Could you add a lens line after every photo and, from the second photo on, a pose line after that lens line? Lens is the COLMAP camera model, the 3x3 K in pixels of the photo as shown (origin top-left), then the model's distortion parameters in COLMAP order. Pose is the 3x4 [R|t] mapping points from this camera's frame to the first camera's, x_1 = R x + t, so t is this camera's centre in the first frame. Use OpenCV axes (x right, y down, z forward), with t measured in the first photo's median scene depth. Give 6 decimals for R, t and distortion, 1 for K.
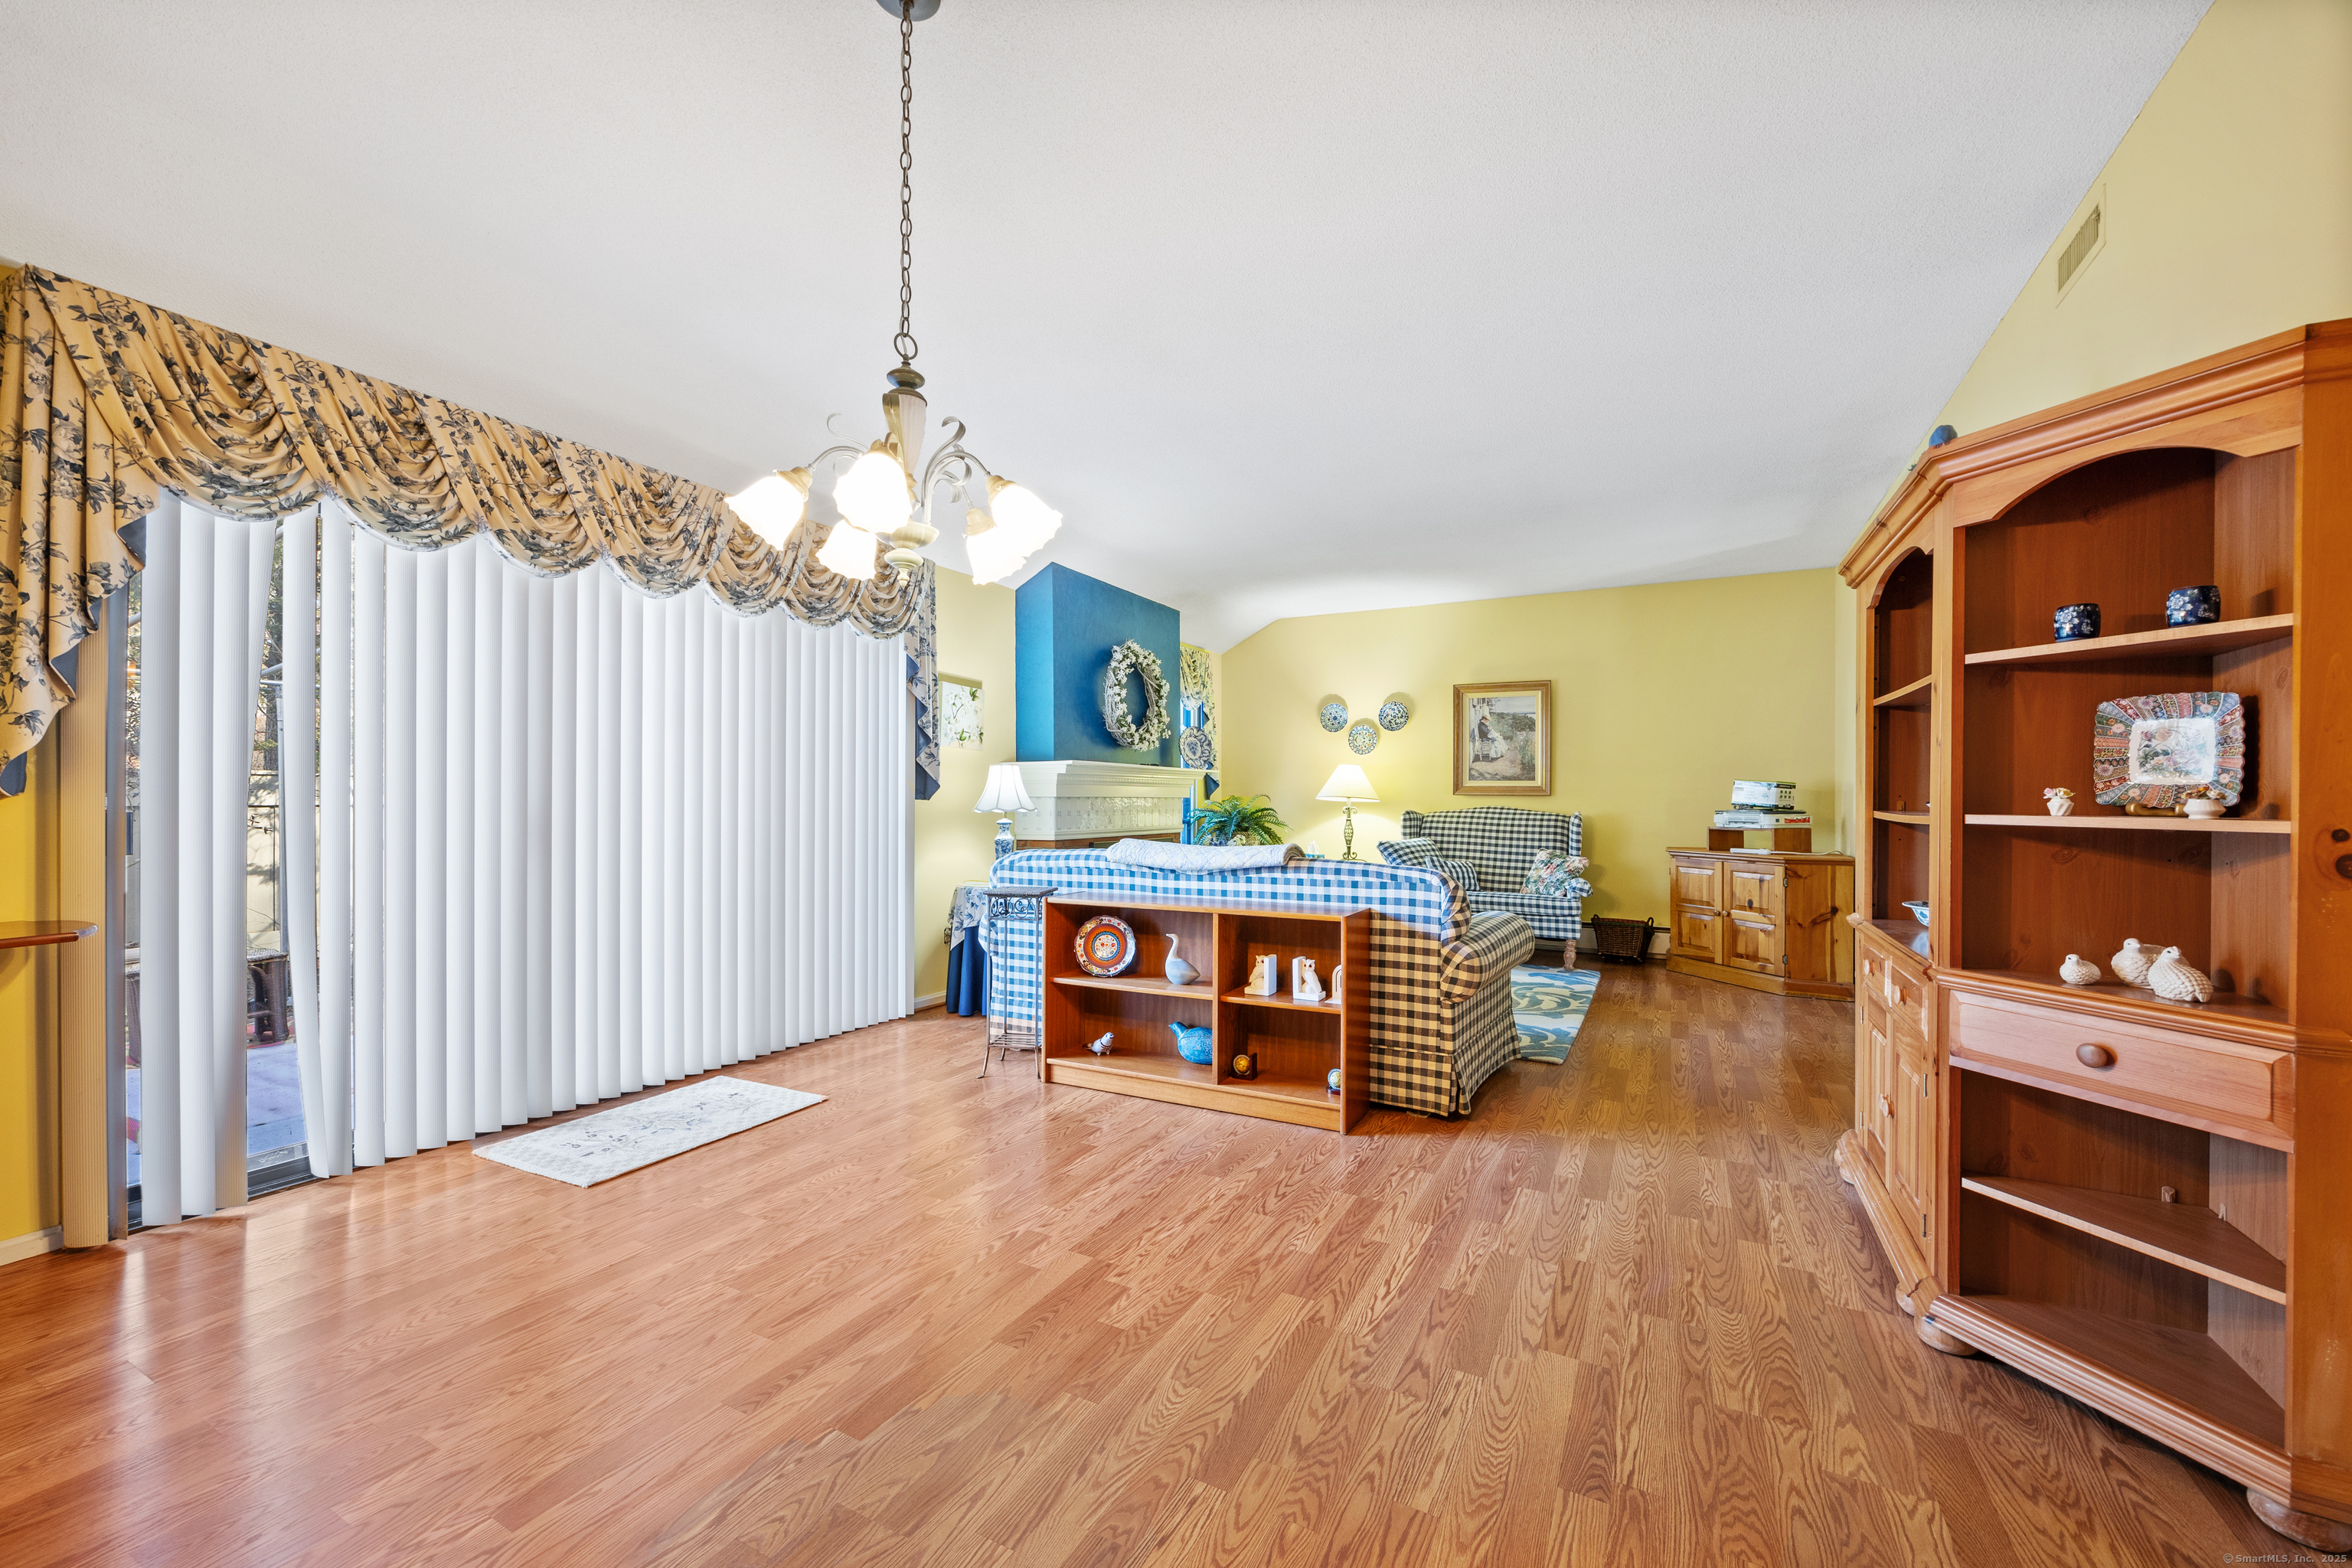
lens RADIAL K [[940.9, 0, 1175.0], [0, 940.9, 800.7], [0, 0, 1]] dist [0.001910, 0.000014]
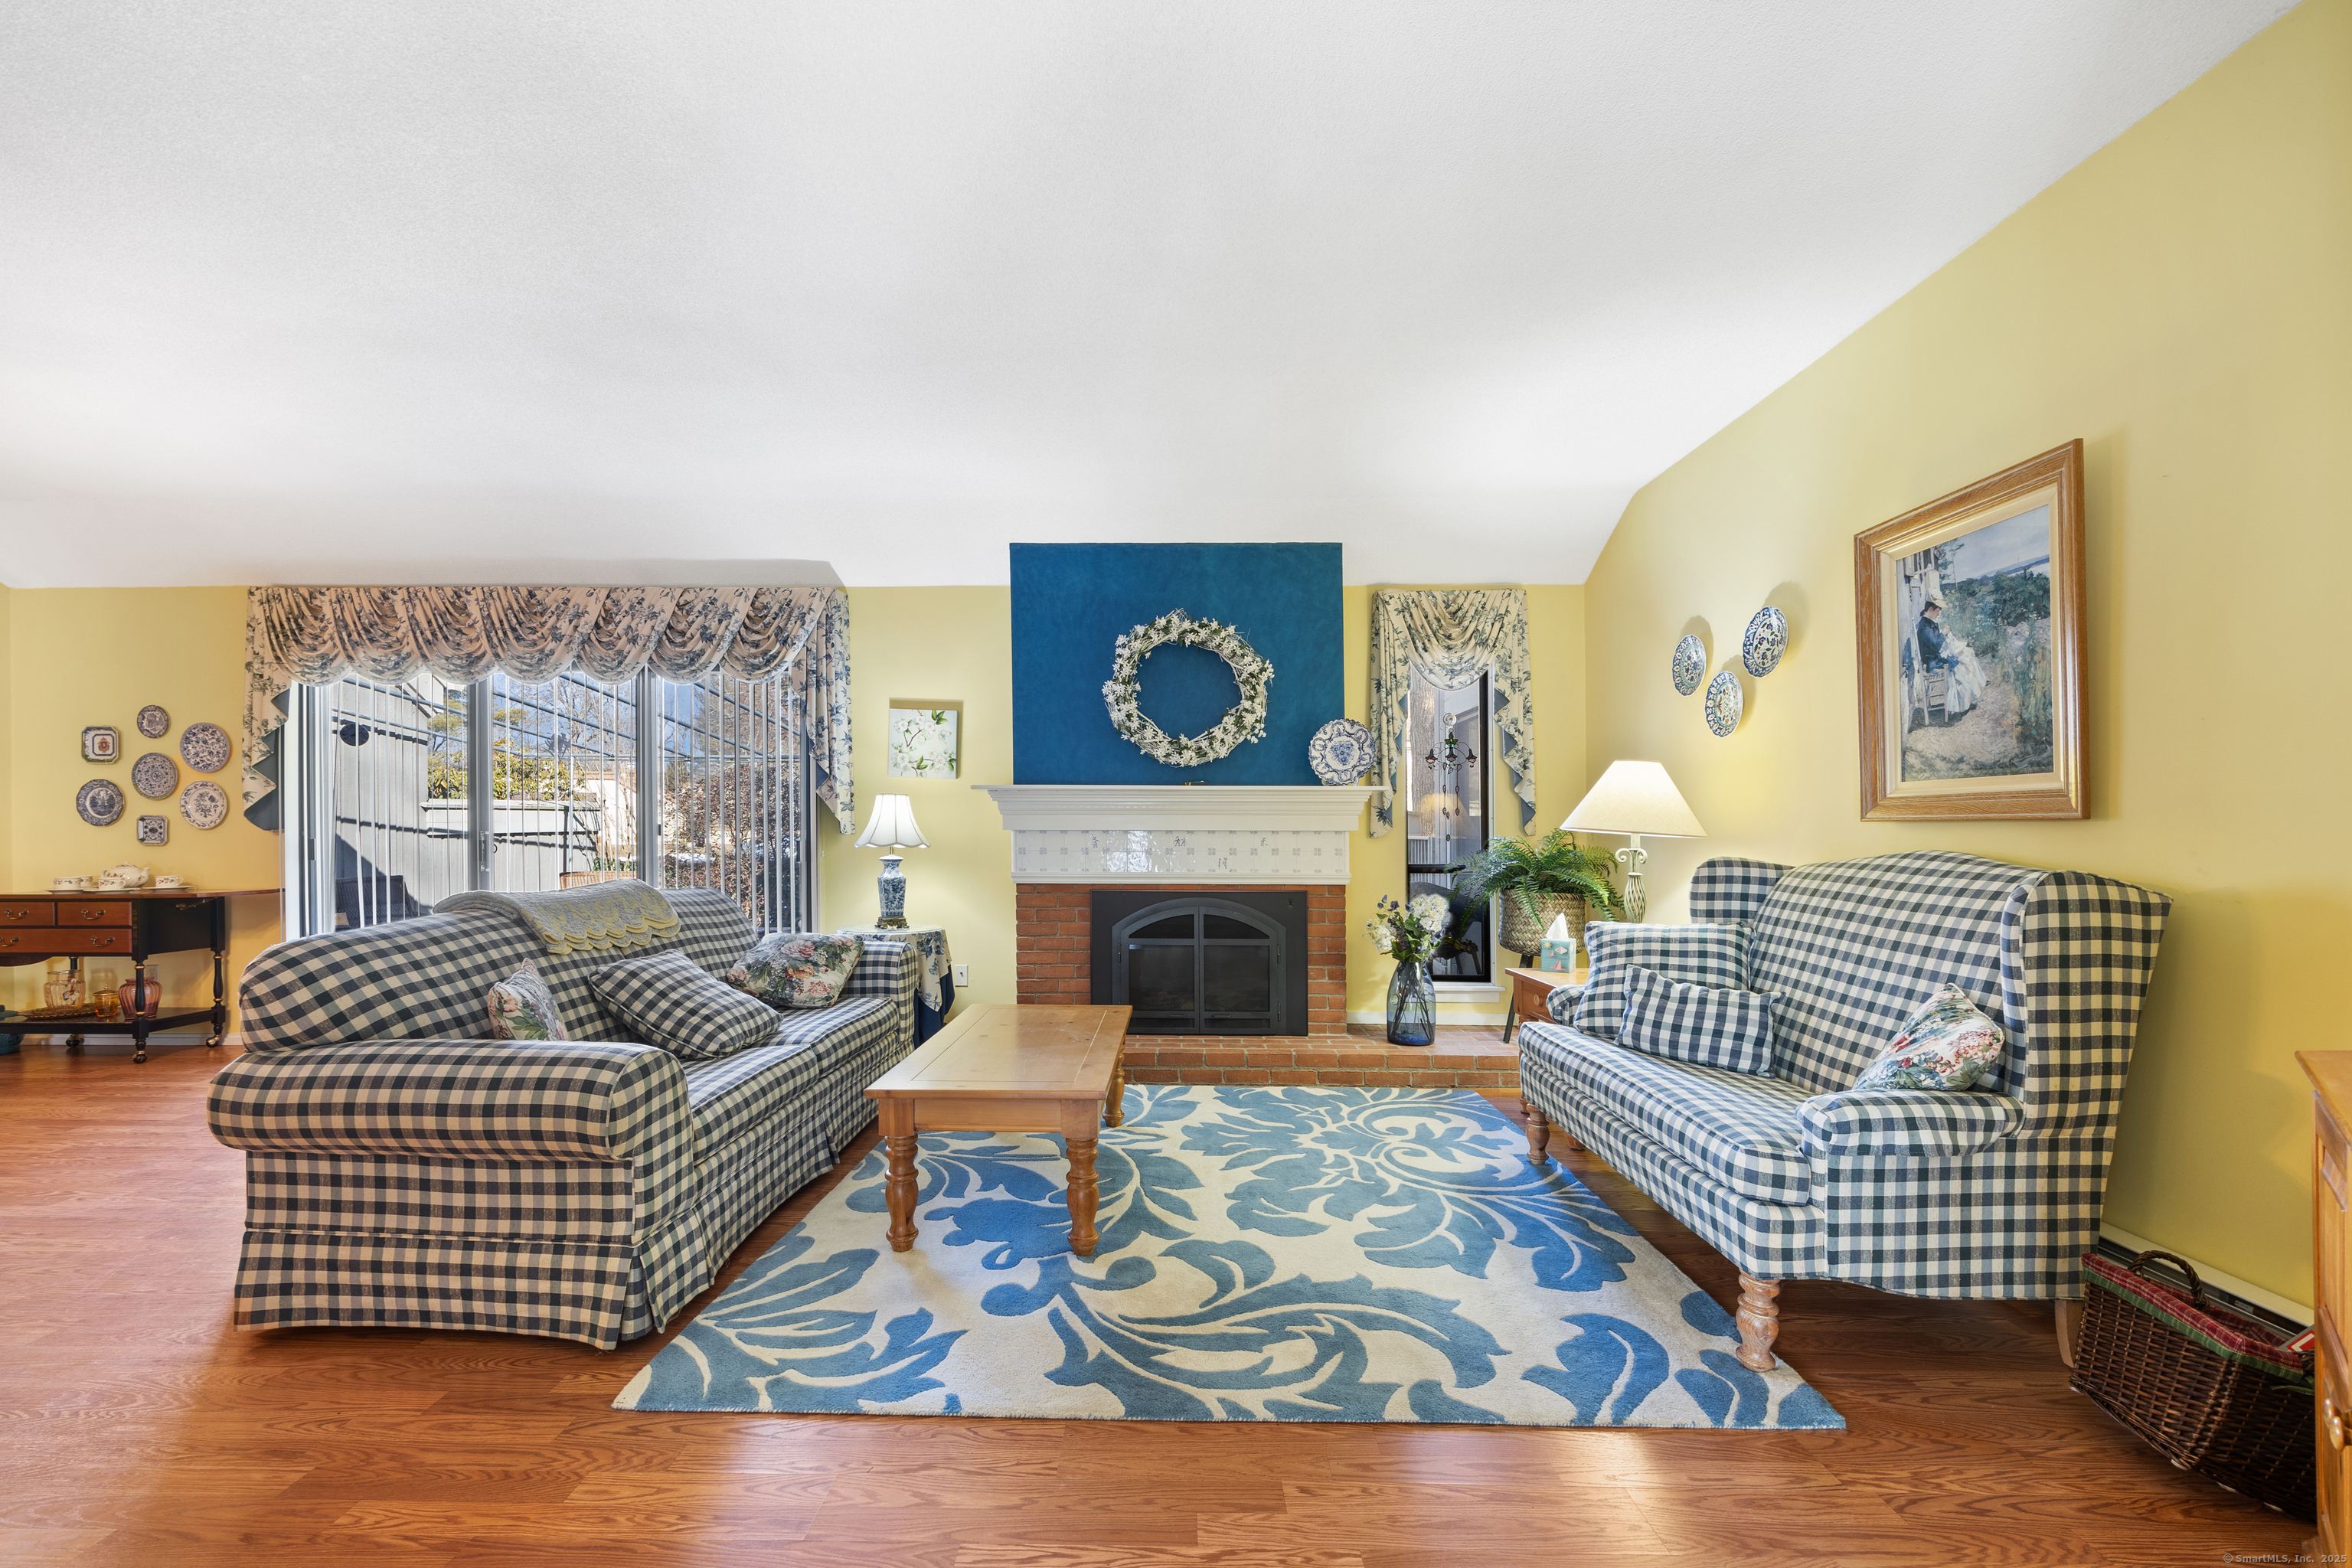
lens RADIAL K [[959.1, 0, 1147.6], [0, 959.1, 837.5], [0, 0, 1]] dist [0.000321, 0.000118]
pose [[0.448108, 0.002462, -0.893976, 1.007518], [-0.002447, 0.999996, 0.001527, 0.001259], [0.893976, 0.001504, 0.448112, 1.102443]]
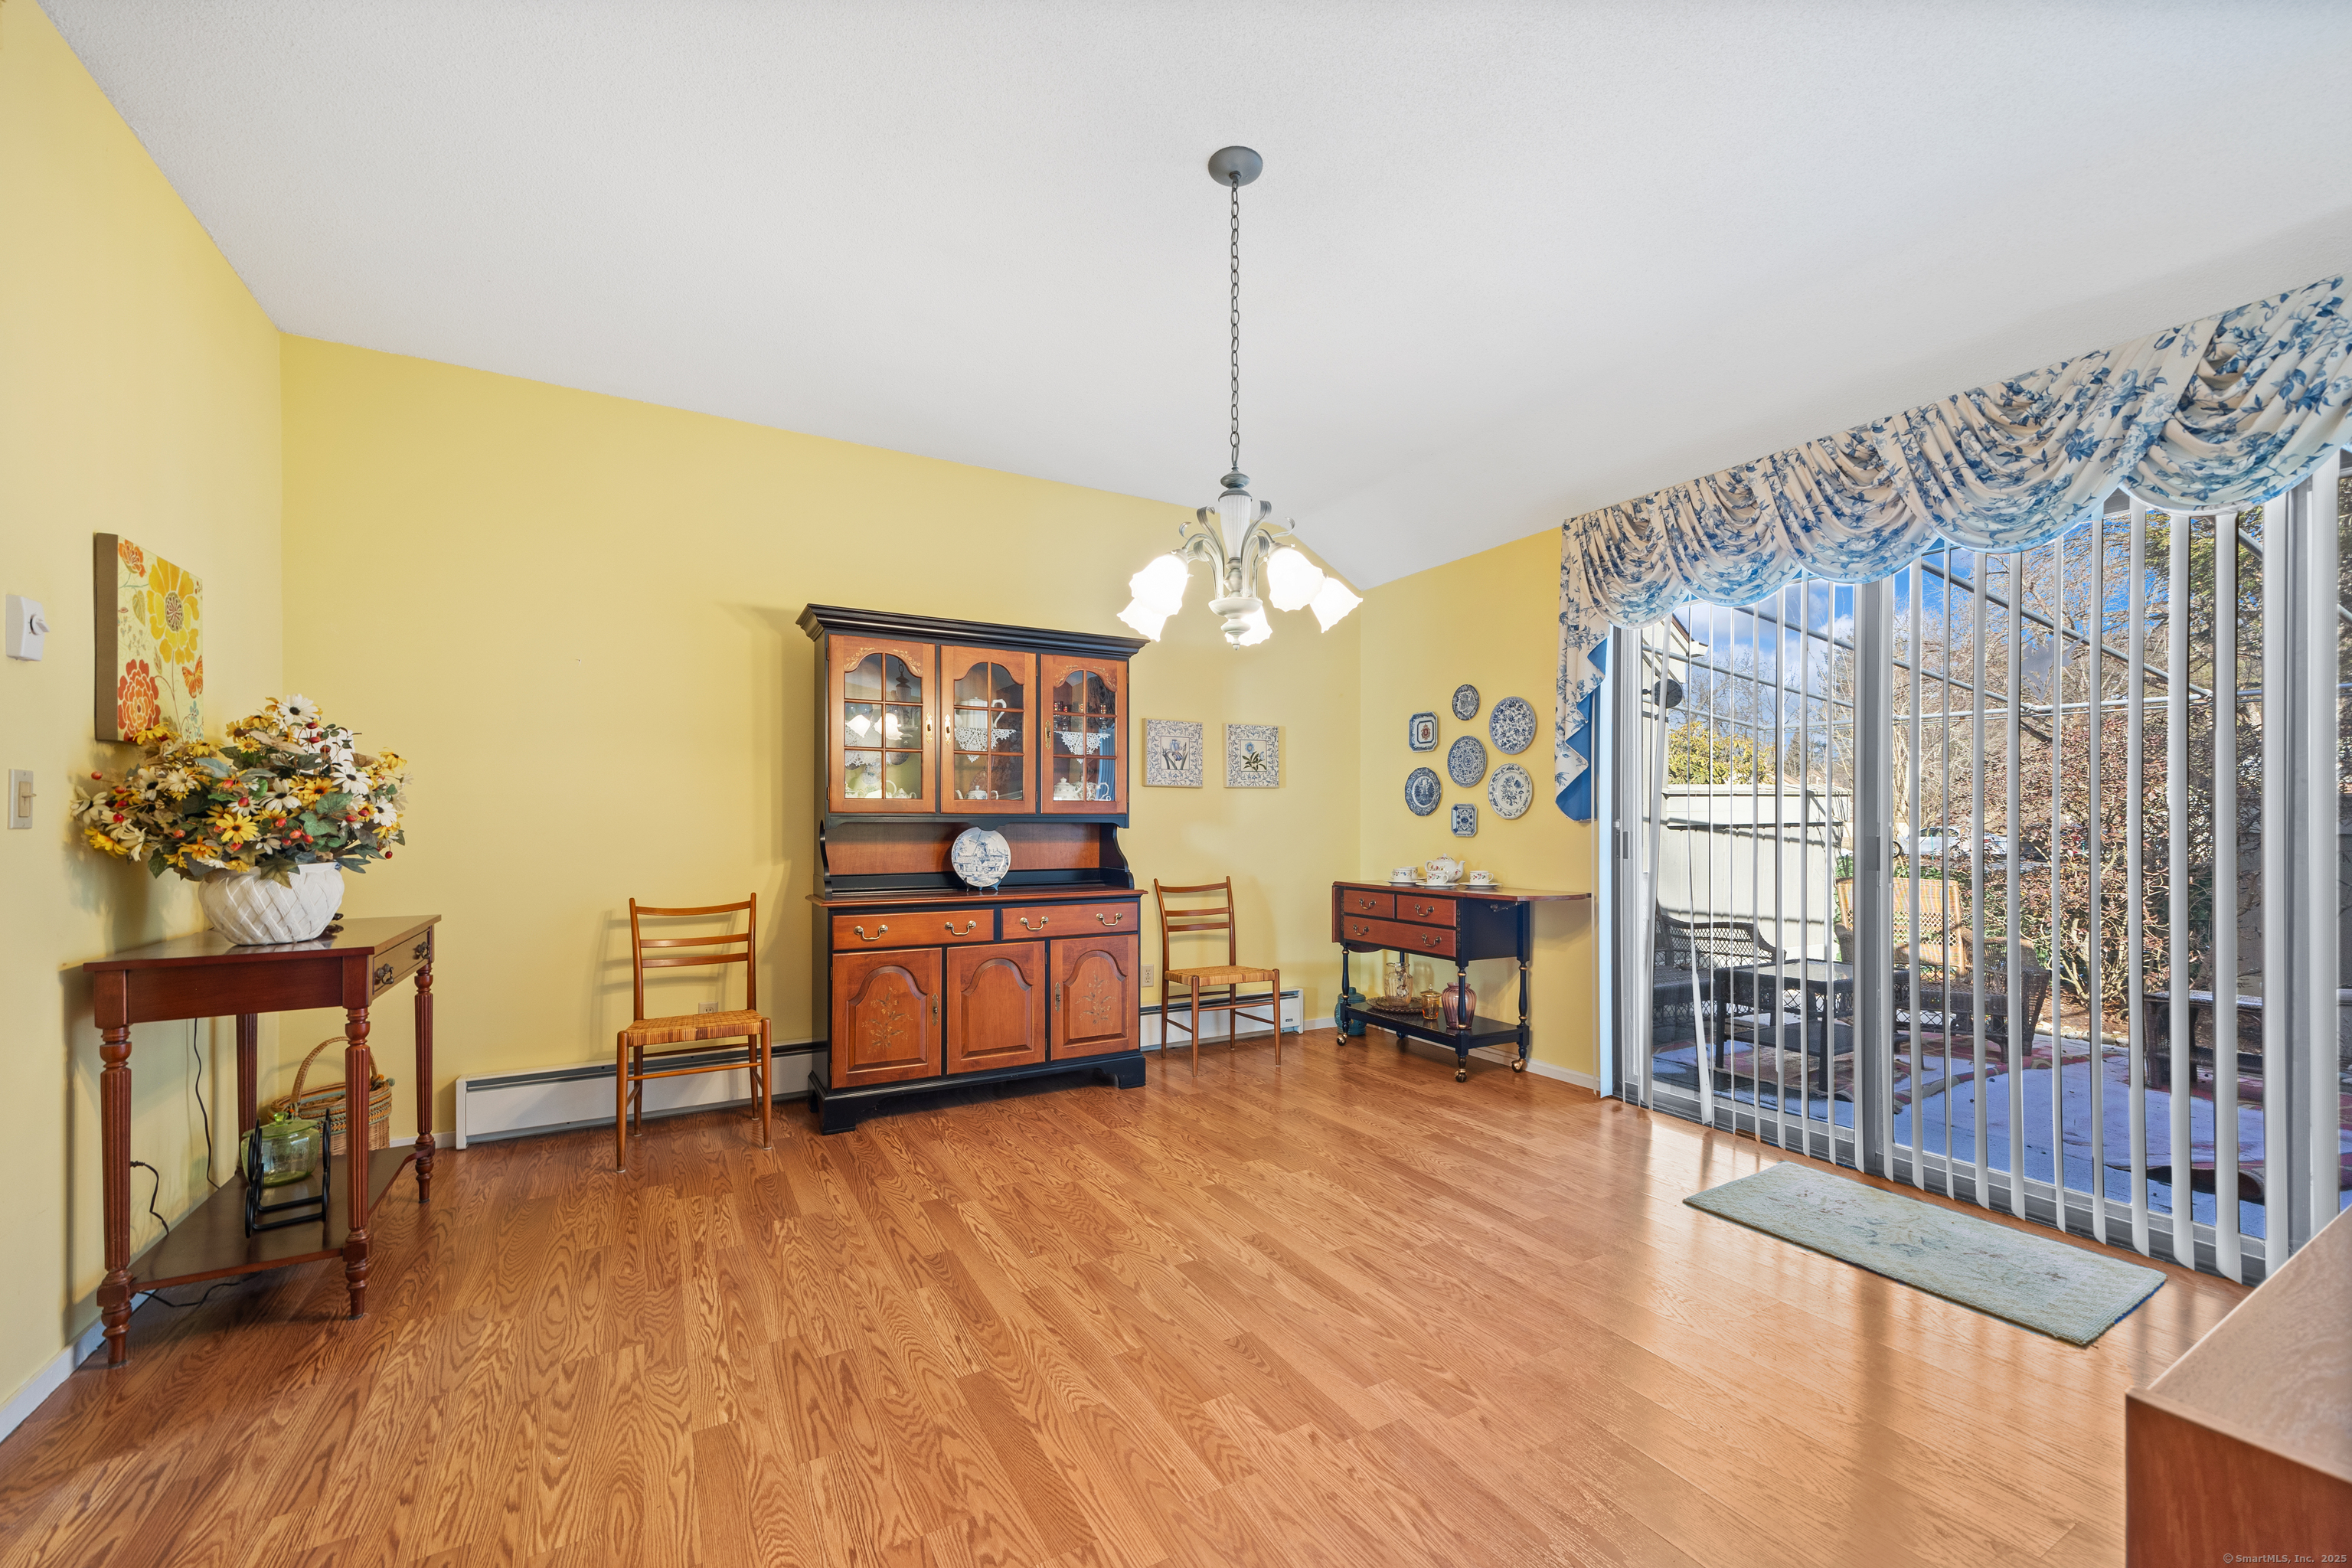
lens RADIAL K [[941.0, 0, 1179.7], [0, 941.0, 825.1], [0, 0, 1]] dist [0.000701, -0.000177]
pose [[-0.535916, 0.000228, -0.844271, 0.393472], [-0.007979, 0.999954, 0.005334, -0.000241], [0.844233, 0.009595, -0.535890, 0.794164]]
